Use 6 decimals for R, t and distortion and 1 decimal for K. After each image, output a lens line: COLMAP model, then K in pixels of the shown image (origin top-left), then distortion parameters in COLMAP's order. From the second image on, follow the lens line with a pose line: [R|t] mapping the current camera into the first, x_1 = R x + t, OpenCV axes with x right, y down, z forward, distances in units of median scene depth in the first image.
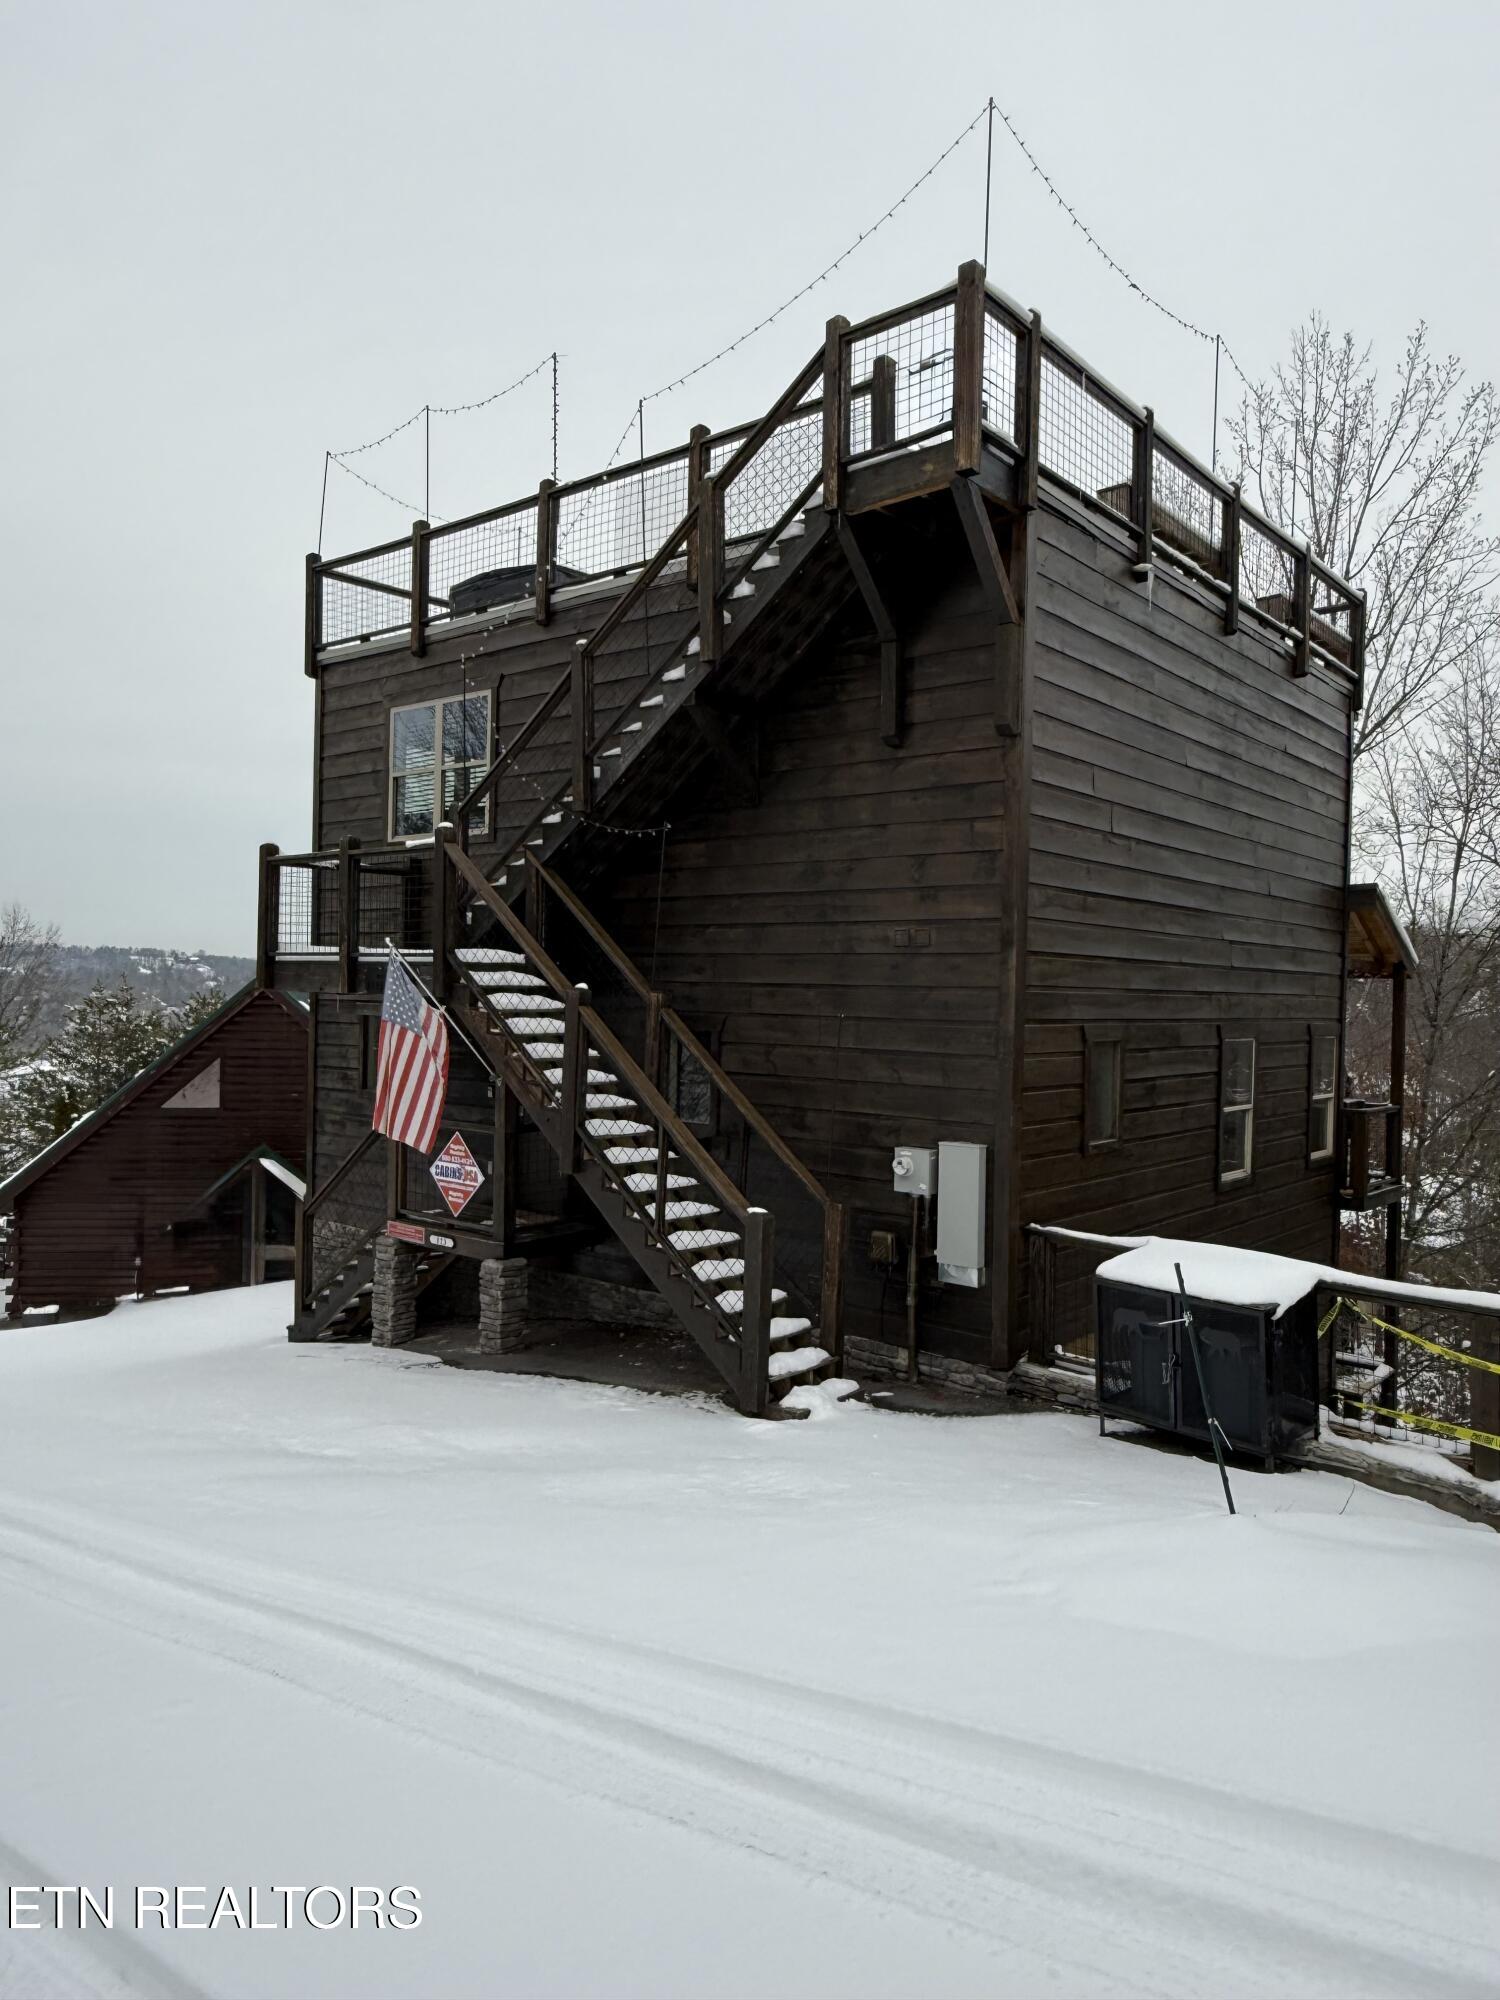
lens RADIAL K [[1372.4, 0, 731.7], [0, 1372.4, 1004.5], [0, 0, 1]] dist [-0.013164, 0.010101]
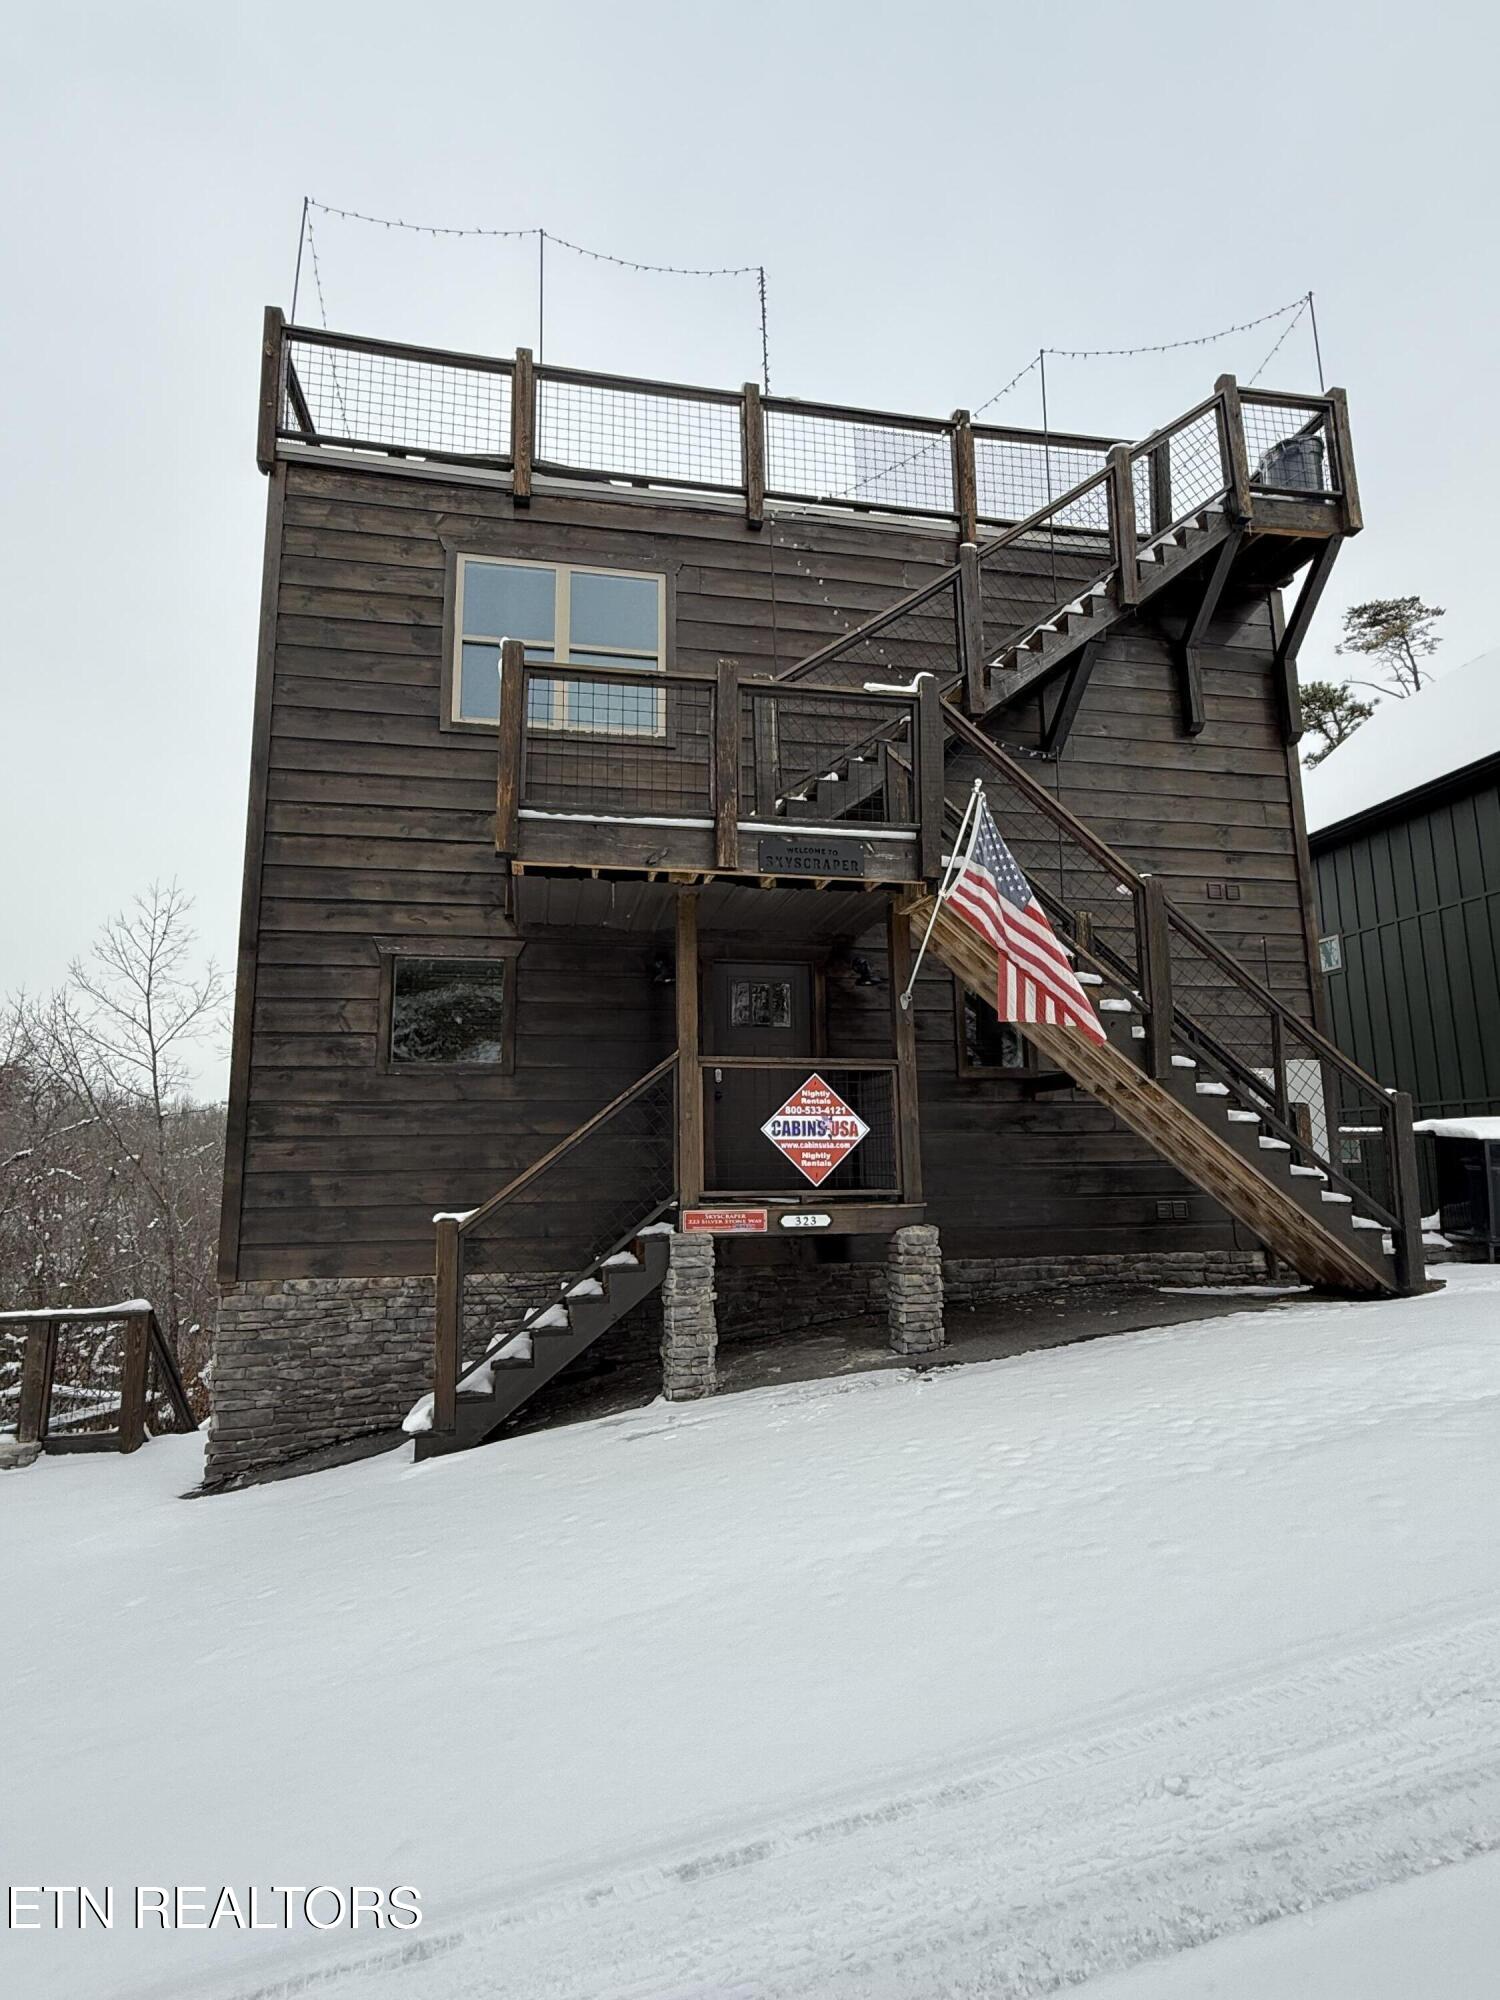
lens RADIAL K [[1038.0, 0, 749.7], [0, 1038.0, 1004.2], [0, 0, 1]] dist [-0.006413, -0.000562]
pose [[0.617653, 0.096613, 0.780494, -0.676872], [0.033380, 0.988311, -0.148753, 0.139022], [-0.785742, 0.117931, 0.607208, 0.668050]]
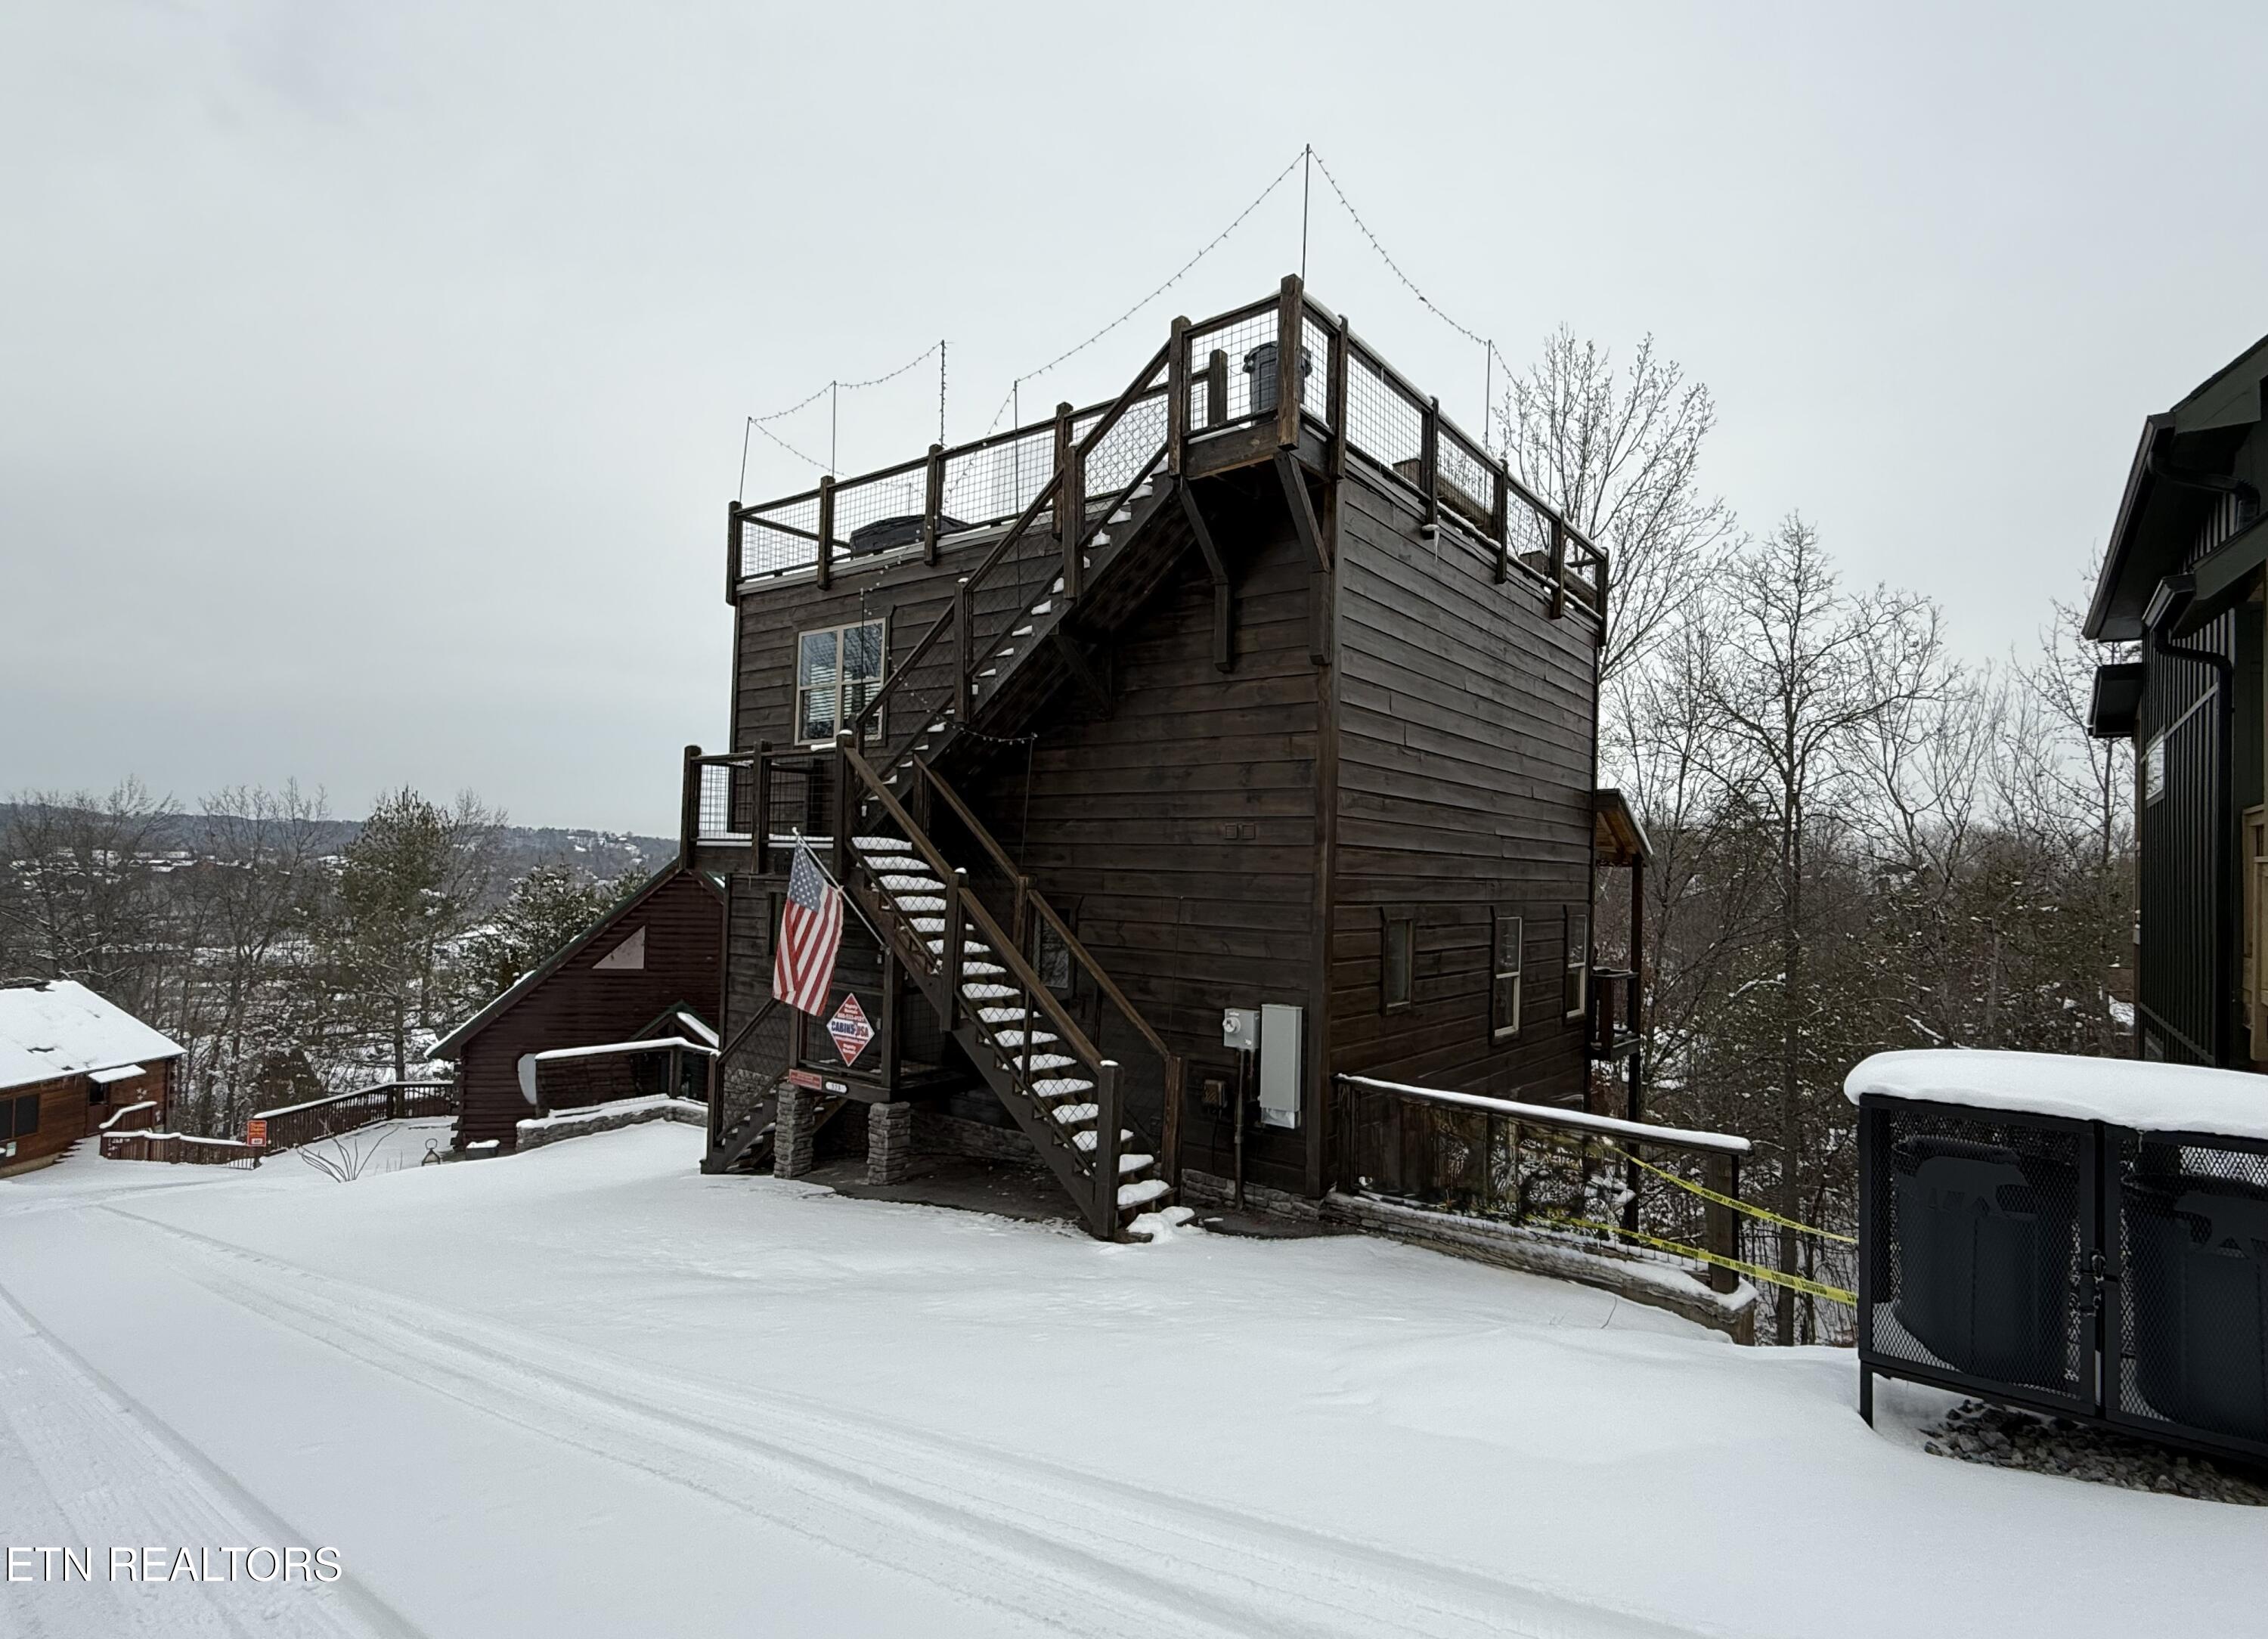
lens RADIAL K [[1149.7, 0, 1128.6], [0, 1149.7, 841.0], [0, 0, 1]] dist [-0.009296, 0.000544]
pose [[0.999114, 0.008481, 0.041214, -0.005234], [-0.007017, 0.999344, -0.035537, -0.003874], [-0.041488, 0.035217, 0.998518, 0.006907]]
